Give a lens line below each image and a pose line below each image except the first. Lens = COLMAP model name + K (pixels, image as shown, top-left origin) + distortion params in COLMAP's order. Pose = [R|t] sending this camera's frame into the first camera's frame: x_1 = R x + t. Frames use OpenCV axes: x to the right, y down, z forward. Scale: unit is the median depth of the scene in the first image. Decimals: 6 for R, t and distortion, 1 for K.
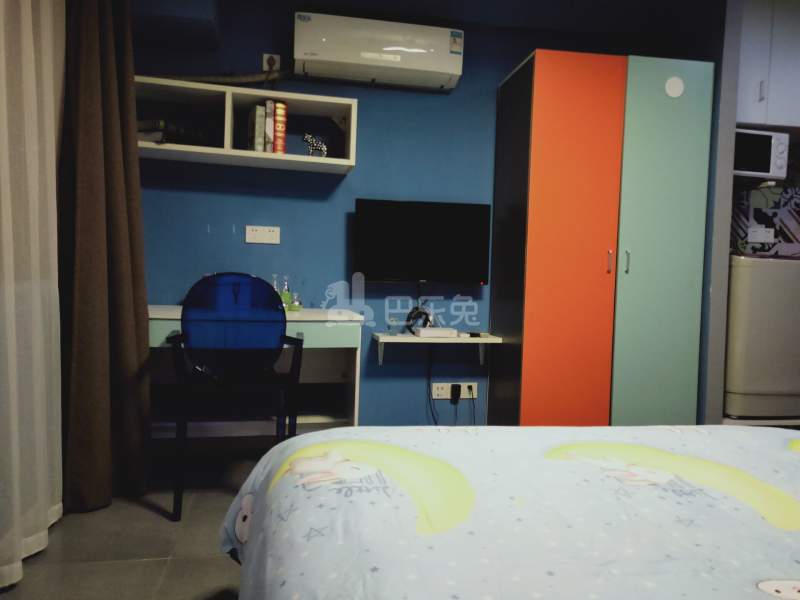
lens RADIAL K [[609.7, 0, 395.6], [0, 609.7, 298.7], [0, 0, 1]] dist [0.025299, 0.003623]
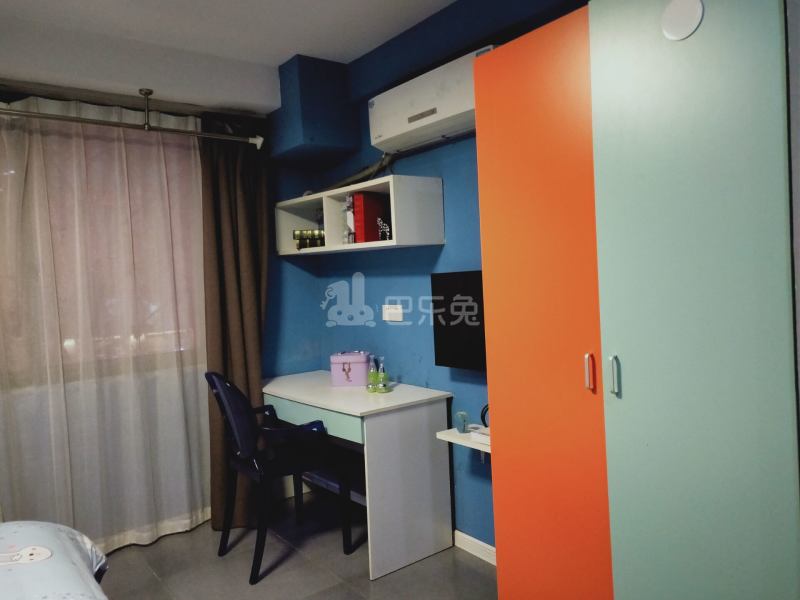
lens RADIAL K [[609.7, 0, 395.6], [0, 609.7, 298.7], [0, 0, 1]] dist [0.025299, 0.003623]
pose [[0.450700, -0.019044, -0.892472, 0.765051], [0.023288, 0.999683, -0.009571, -0.127732], [0.892372, -0.016470, 0.451000, 0.579669]]
